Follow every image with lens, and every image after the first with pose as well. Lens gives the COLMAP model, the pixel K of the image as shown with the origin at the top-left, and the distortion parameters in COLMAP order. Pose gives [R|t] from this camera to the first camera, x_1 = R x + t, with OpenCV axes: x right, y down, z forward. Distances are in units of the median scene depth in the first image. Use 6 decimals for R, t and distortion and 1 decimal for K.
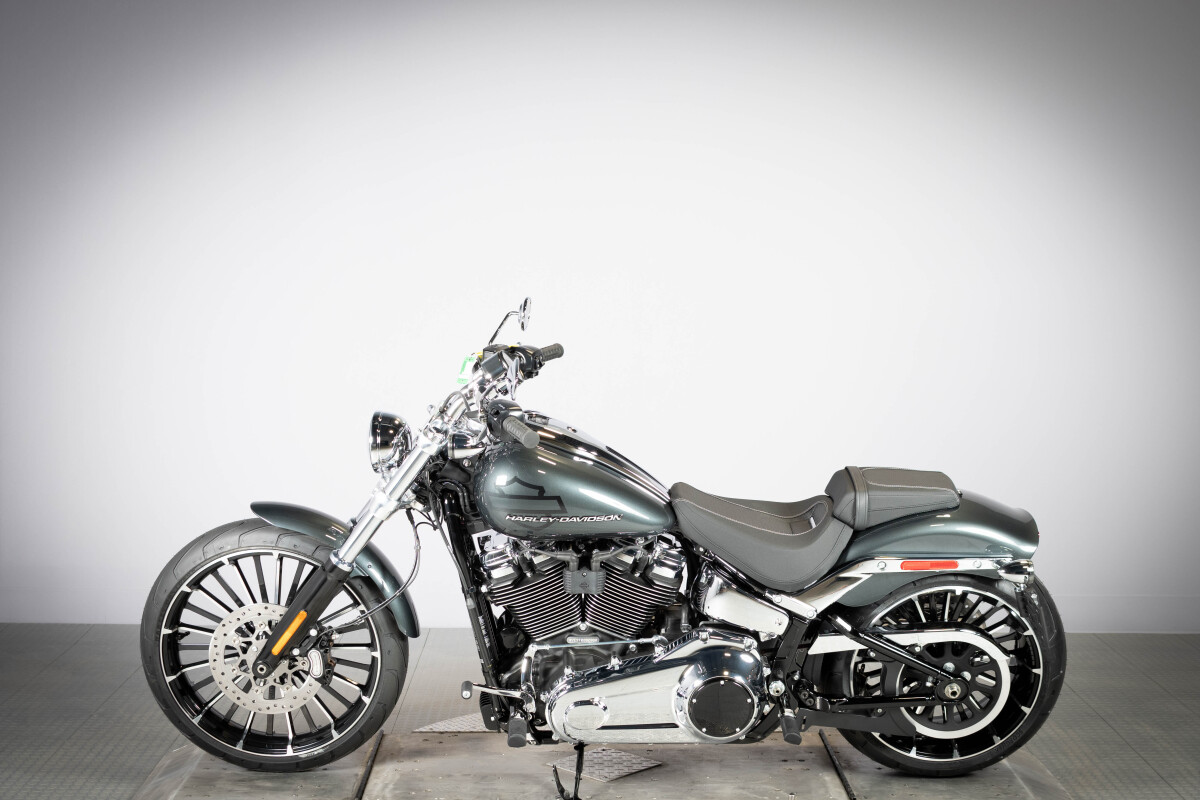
lens RADIAL K [[1836.7, 0, 600.0], [0, 1836.7, 400.0], [0, 0, 1]] dist [0.003753, 0.015170]
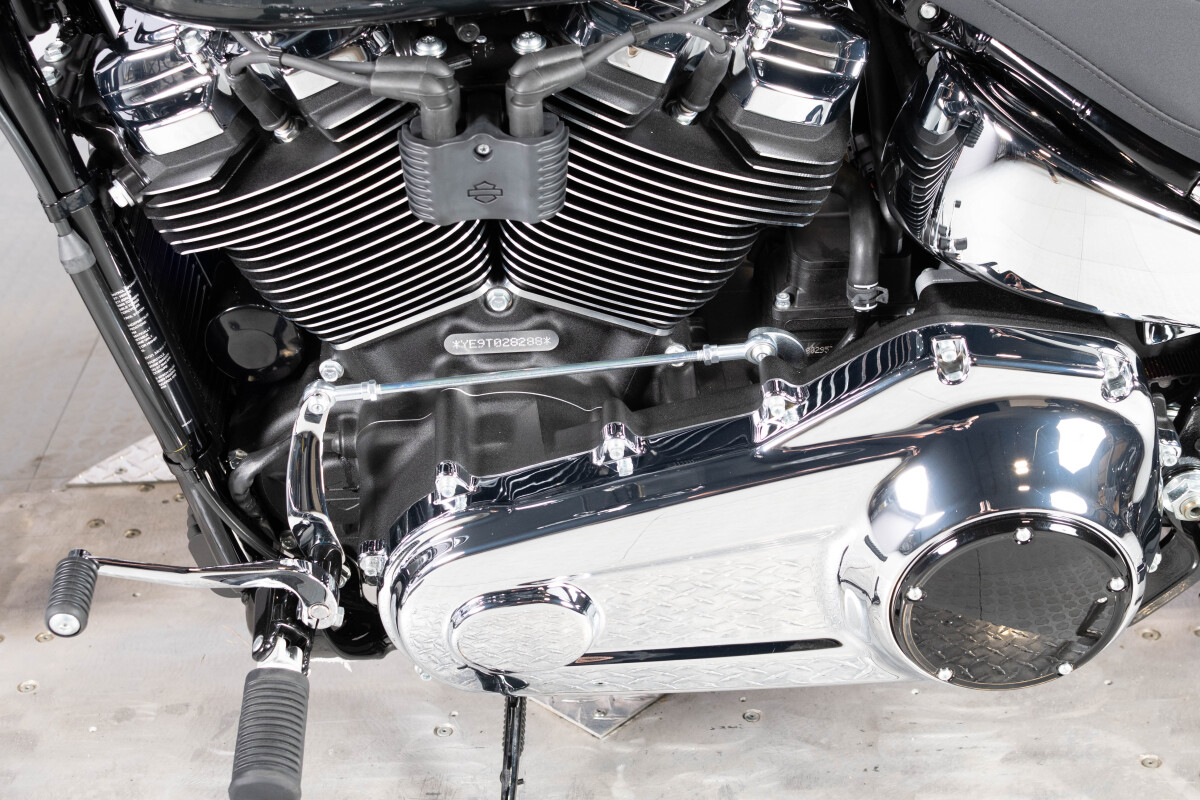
lens RADIAL K [[2005.4, 0, 605.2], [0, 2005.4, 373.6], [0, 0, 1]] dist [0.001171, -0.027810]
pose [[0.999161, -0.040771, -0.003880, 0.007853], [0.039497, 0.934180, 0.354610, 0.025927], [-0.010833, -0.354465, 0.935006, 0.716629]]
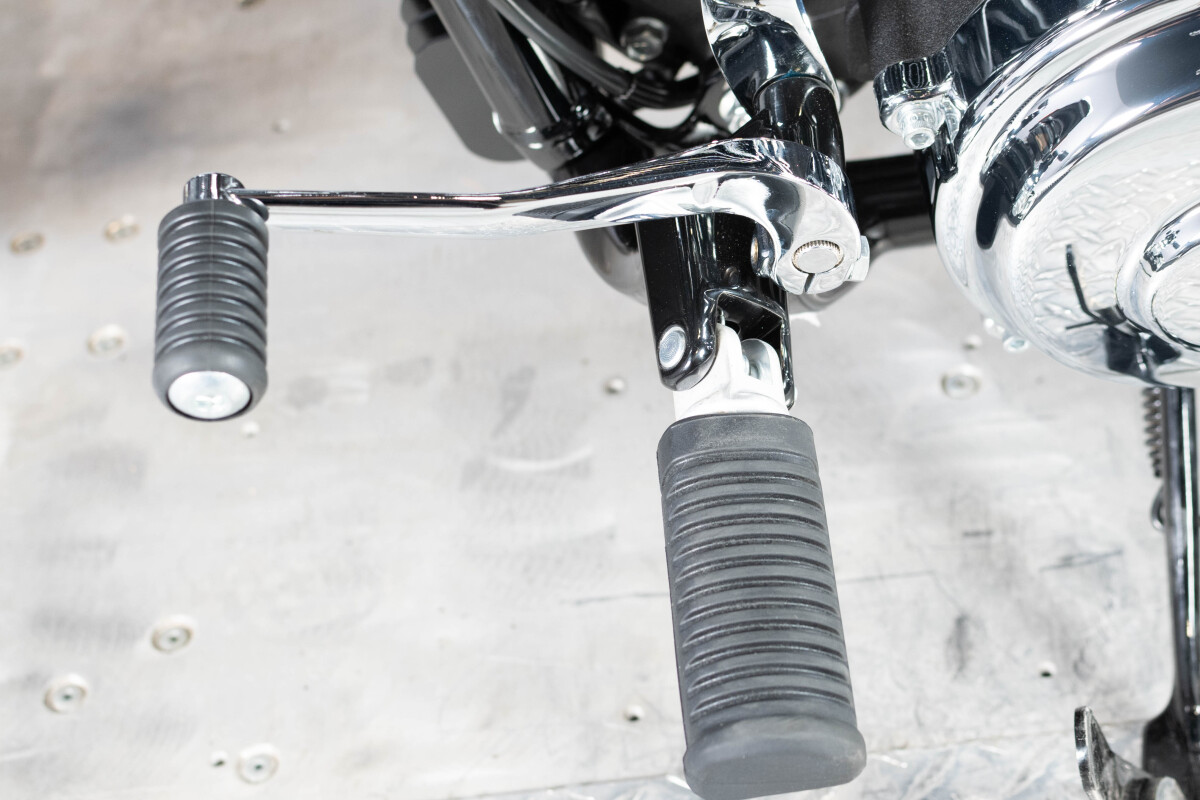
lens RADIAL K [[2122.4, 0, 599.6], [0, 2122.4, 329.7], [0, 0, 1]] dist [-0.005141, 0.000276]
pose [[0.991702, -0.113743, -0.059907, -0.043864], [0.126208, 0.772788, 0.621989, 0.087369], [-0.024452, -0.624388, 0.780731, 0.885487]]
